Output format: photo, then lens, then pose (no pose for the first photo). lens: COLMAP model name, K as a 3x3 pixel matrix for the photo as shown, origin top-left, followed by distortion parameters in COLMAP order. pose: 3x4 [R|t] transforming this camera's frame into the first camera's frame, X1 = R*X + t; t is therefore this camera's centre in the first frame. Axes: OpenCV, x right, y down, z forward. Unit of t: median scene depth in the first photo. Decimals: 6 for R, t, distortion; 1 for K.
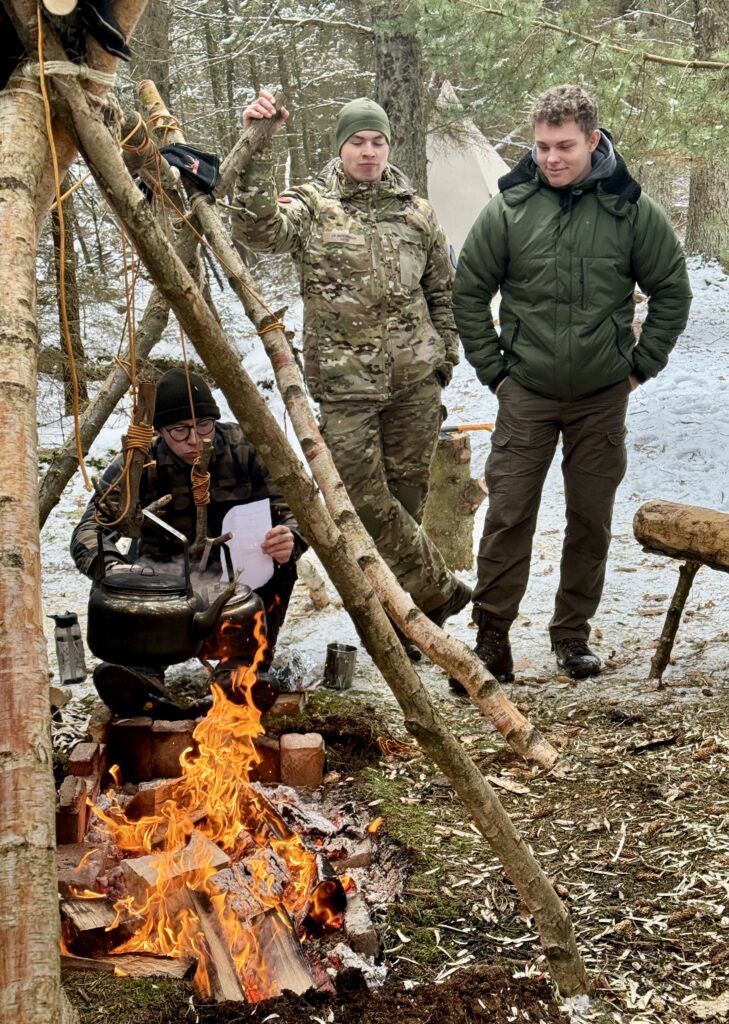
lens RADIAL K [[1479.0, 0, 362.6], [0, 1479.0, 512.9], [0, 0, 1]] dist [0.157974, 0.000000]
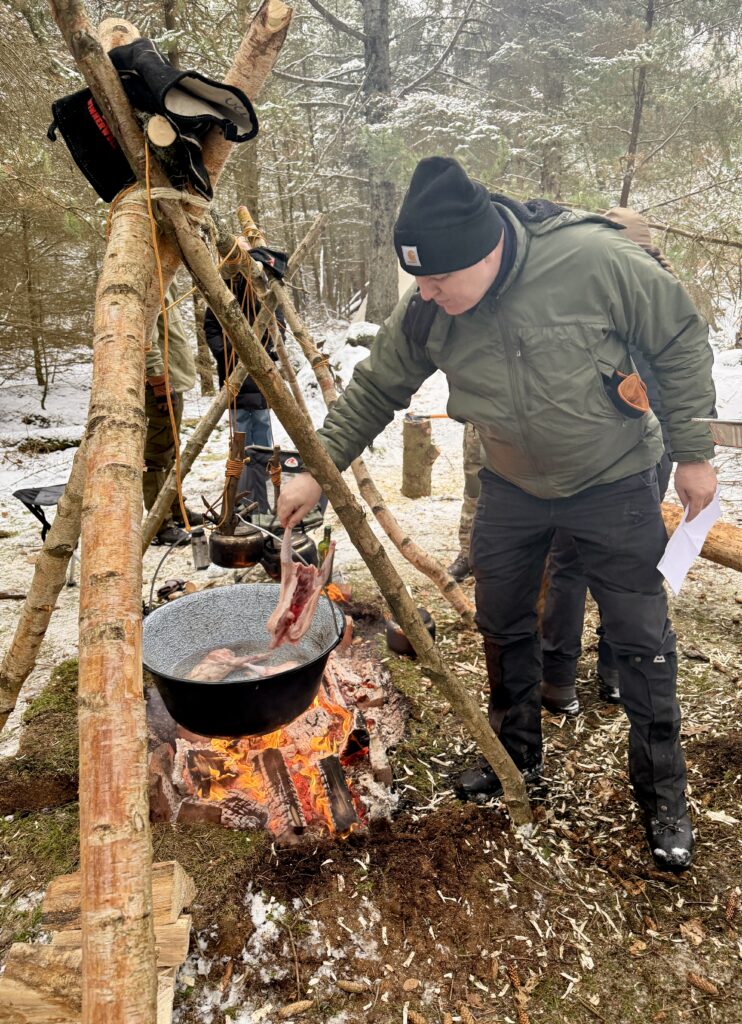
lens RADIAL K [[763.6, 0, 380.9], [0, 763.6, 505.5], [0, 0, 1]] dist [0.056116, -0.032310]
pose [[0.999558, 0.006636, 0.028964, -0.029816], [-0.009105, 0.996257, 0.085960, -0.070189], [-0.028285, -0.086186, 0.995877, 0.250356]]
